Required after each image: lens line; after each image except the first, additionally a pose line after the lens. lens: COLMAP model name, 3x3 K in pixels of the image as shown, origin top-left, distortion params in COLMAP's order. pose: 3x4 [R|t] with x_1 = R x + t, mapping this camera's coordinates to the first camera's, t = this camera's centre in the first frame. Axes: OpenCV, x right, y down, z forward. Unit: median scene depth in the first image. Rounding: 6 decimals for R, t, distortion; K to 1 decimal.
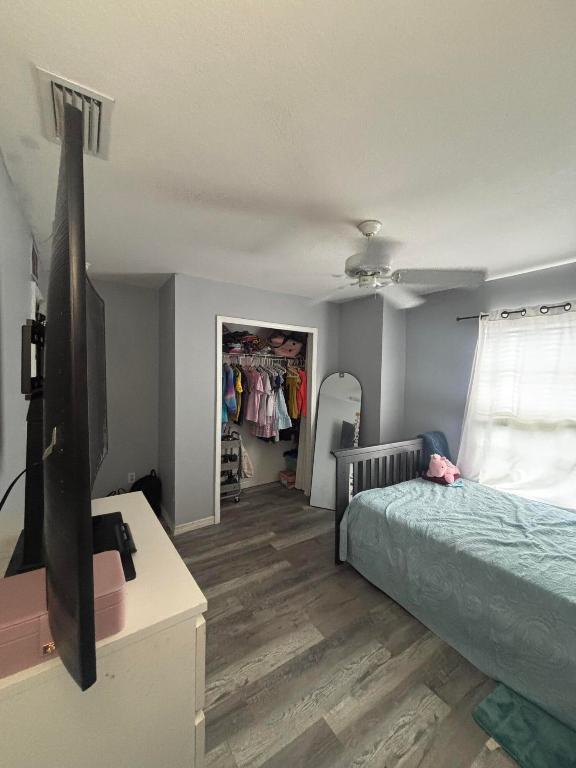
lens RADIAL K [[309.7, 0, 284.6], [0, 309.7, 381.2], [0, 0, 1]] dist [-0.000653, 0.000183]
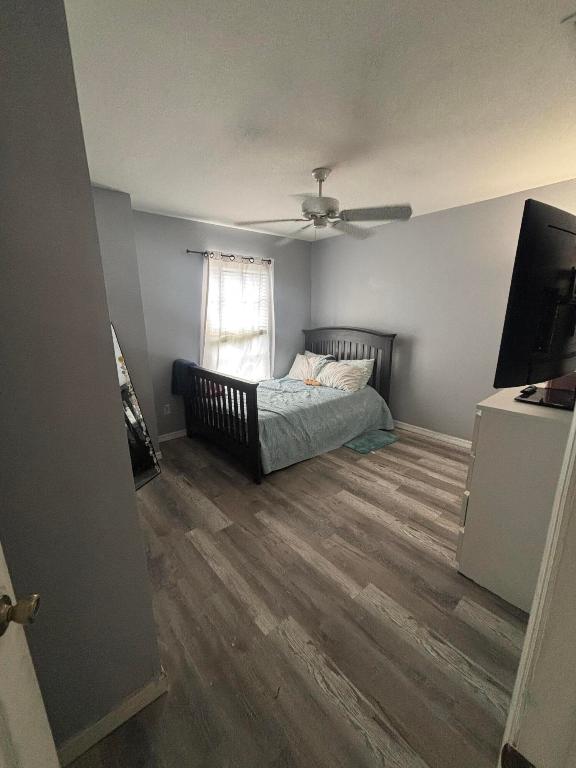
lens RADIAL K [[309.7, 0, 284.1], [0, 309.7, 383.8], [0, 0, 1]] dist [-0.000653, 0.000183]
pose [[-0.115642, -0.245663, 0.962433, -0.988991], [0.025680, 0.967870, 0.250137, -0.019096], [-0.992959, 0.053642, -0.105618, 1.248078]]
